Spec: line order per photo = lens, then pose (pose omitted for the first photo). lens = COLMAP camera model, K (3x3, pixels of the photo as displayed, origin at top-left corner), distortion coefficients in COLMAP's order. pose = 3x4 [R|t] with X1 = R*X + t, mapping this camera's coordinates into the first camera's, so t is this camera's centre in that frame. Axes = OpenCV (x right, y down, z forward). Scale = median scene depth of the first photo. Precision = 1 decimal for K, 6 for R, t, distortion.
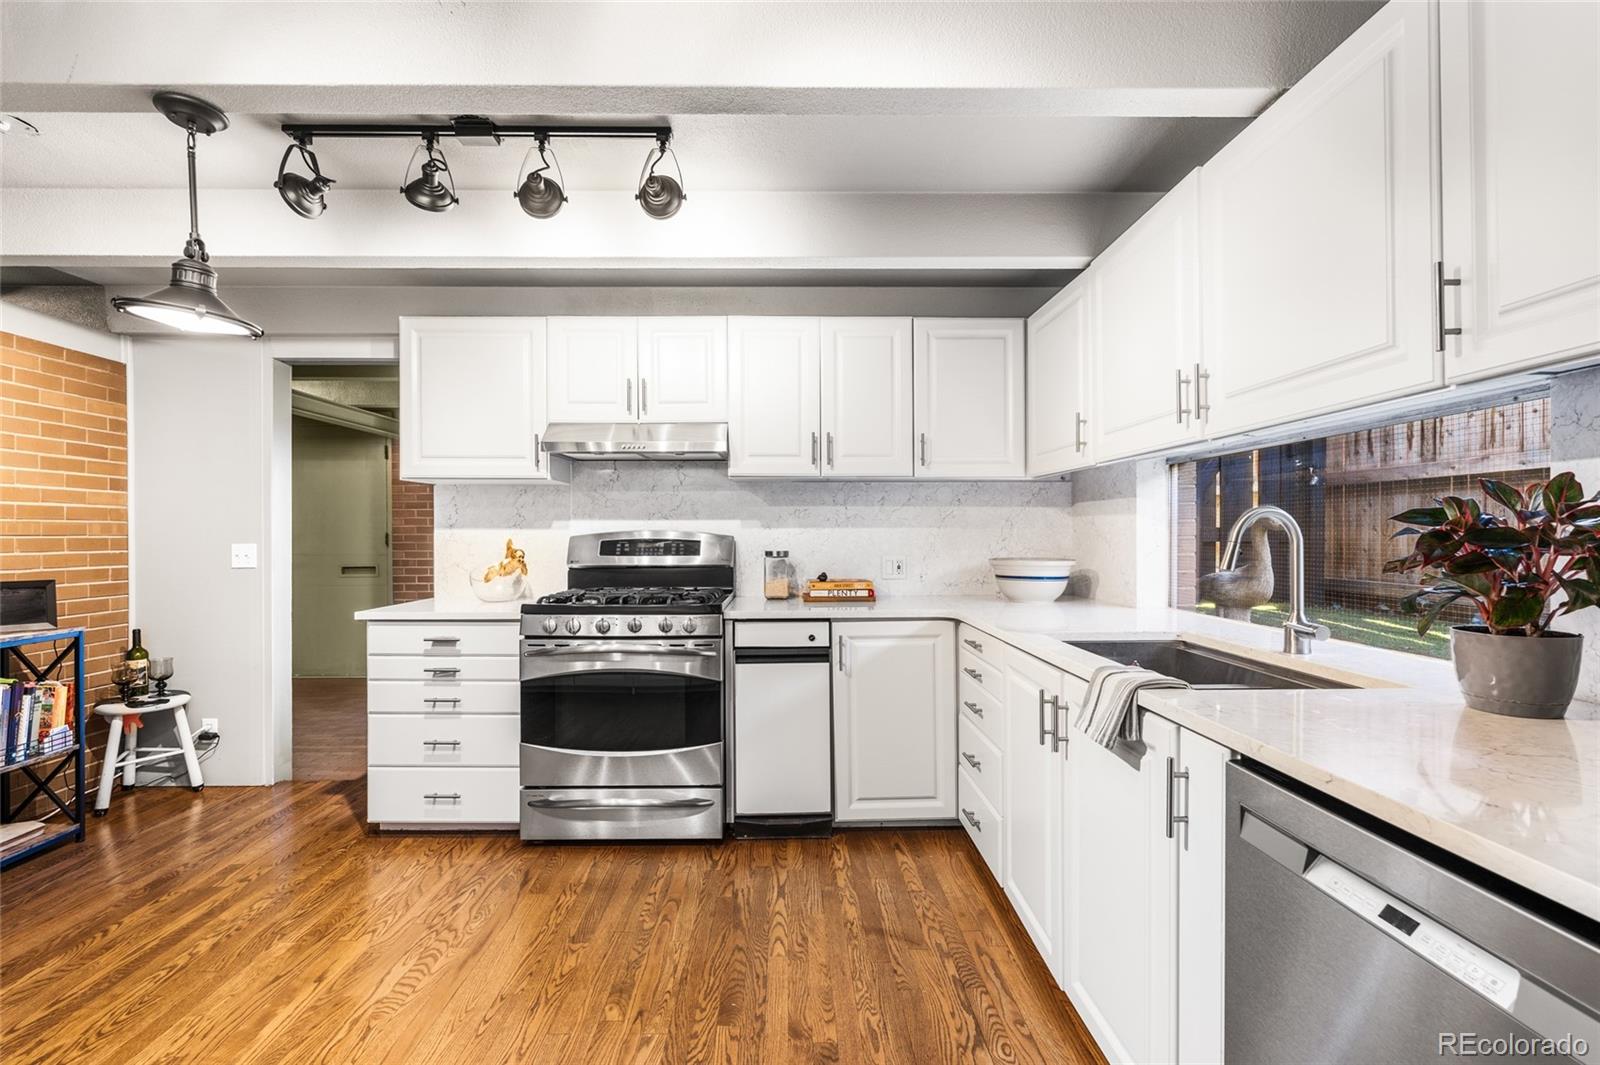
lens RADIAL K [[713.0, 0, 795.3], [0, 713.0, 537.9], [0, 0, 1]] dist [-0.002680, -0.000148]
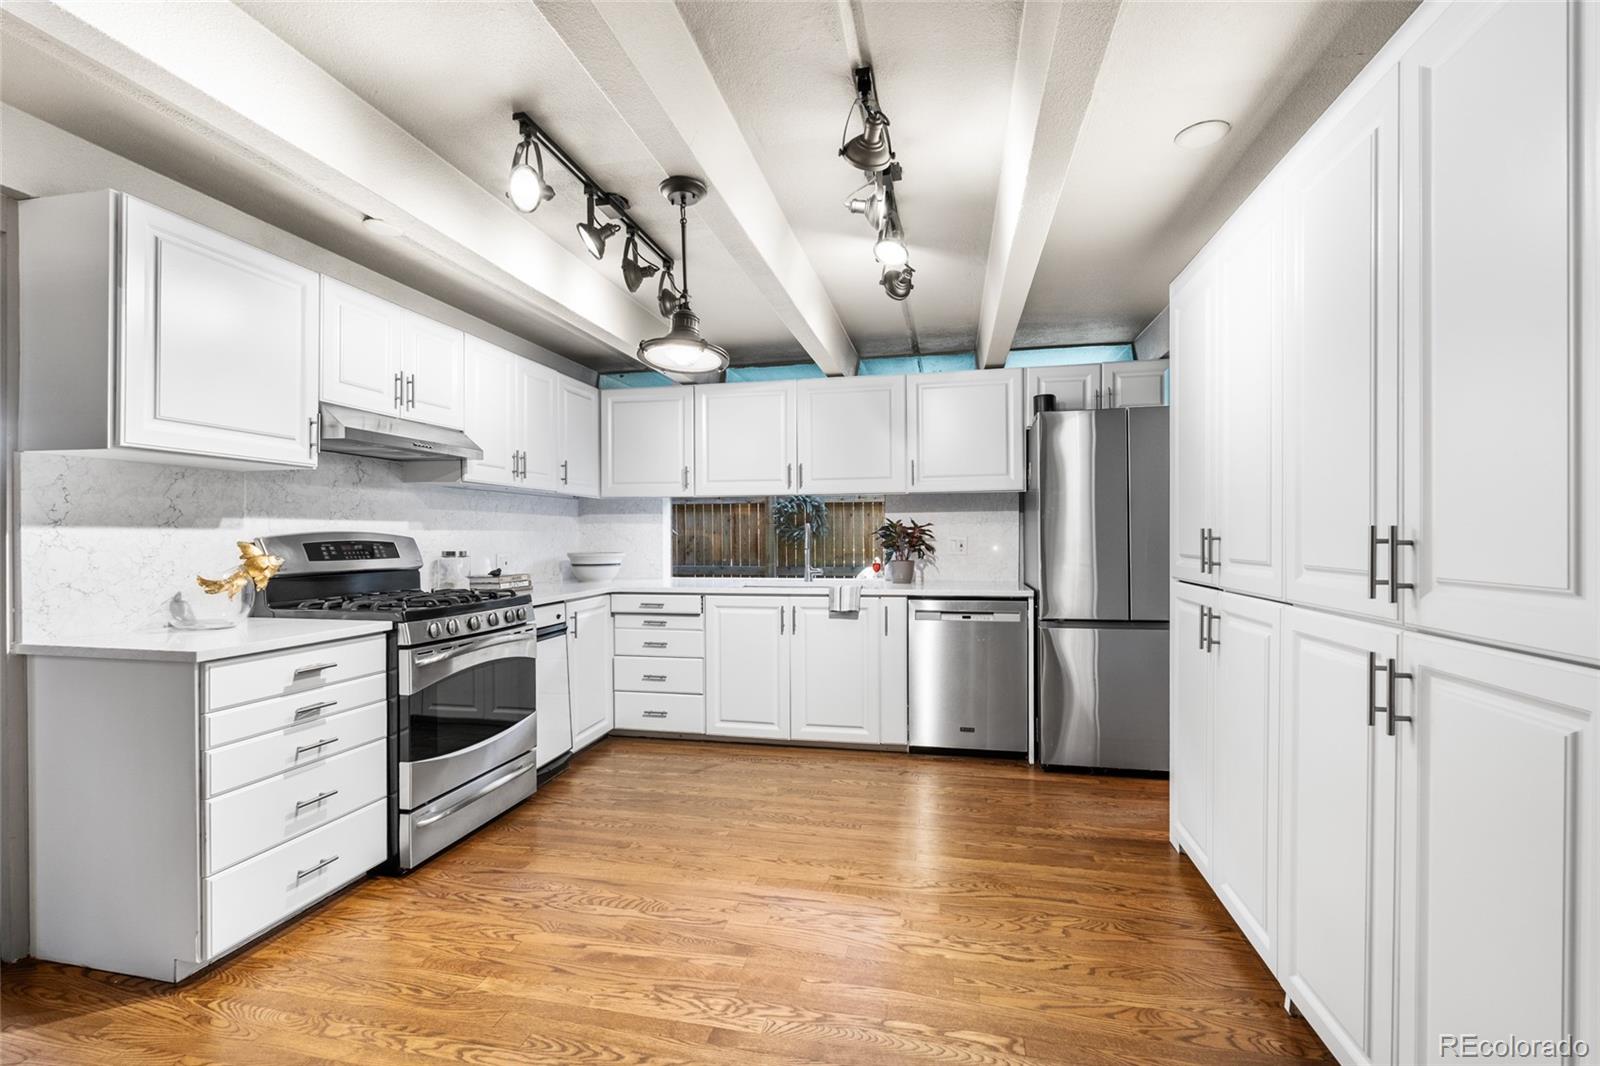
lens RADIAL K [[713.0, 0, 795.3], [0, 713.0, 538.4], [0, 0, 1]] dist [-0.002680, -0.000148]
pose [[0.226297, -0.002349, 0.974056, -1.135528], [0.009711, 0.999953, 0.000156, 0.004164], [-0.974010, 0.009424, 0.226309, 0.300317]]
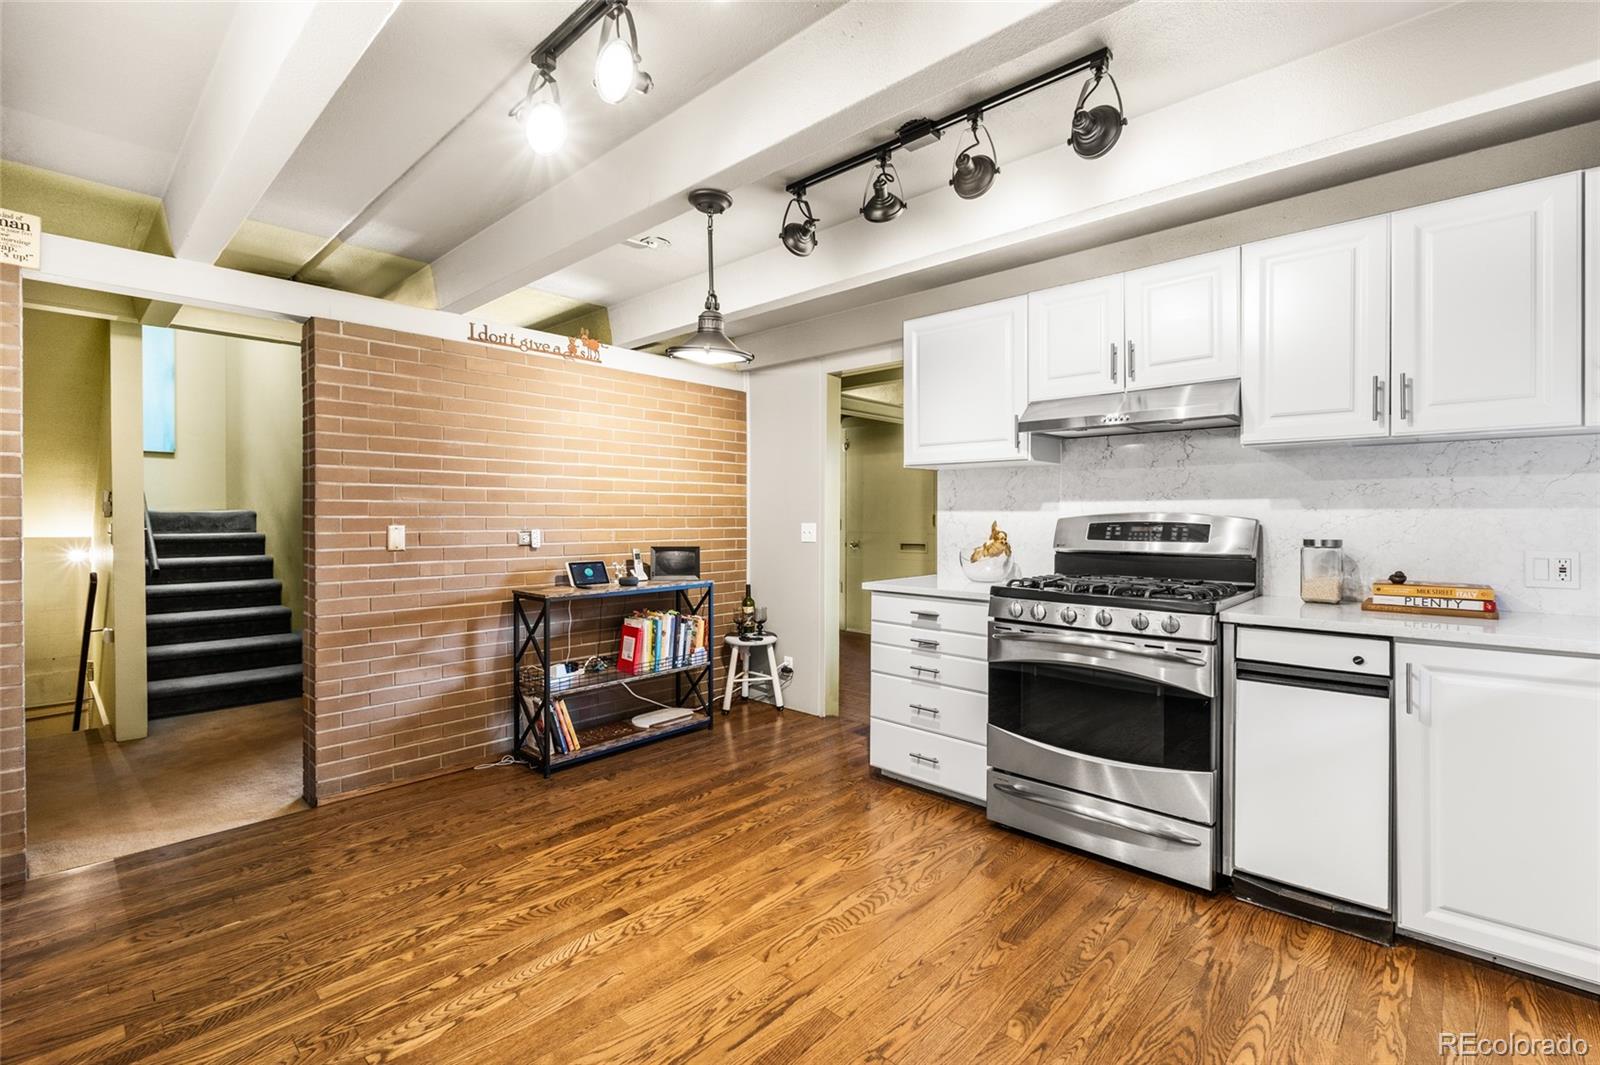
lens RADIAL K [[714.3, 0, 795.6], [0, 714.3, 521.2], [0, 0, 1]] dist [-0.002195, 0.000004]
pose [[0.718512, 0.007783, -0.695471, 0.116279], [-0.006275, 0.999969, 0.004707, -0.001136], [0.695486, 0.000982, 0.718539, 0.082319]]
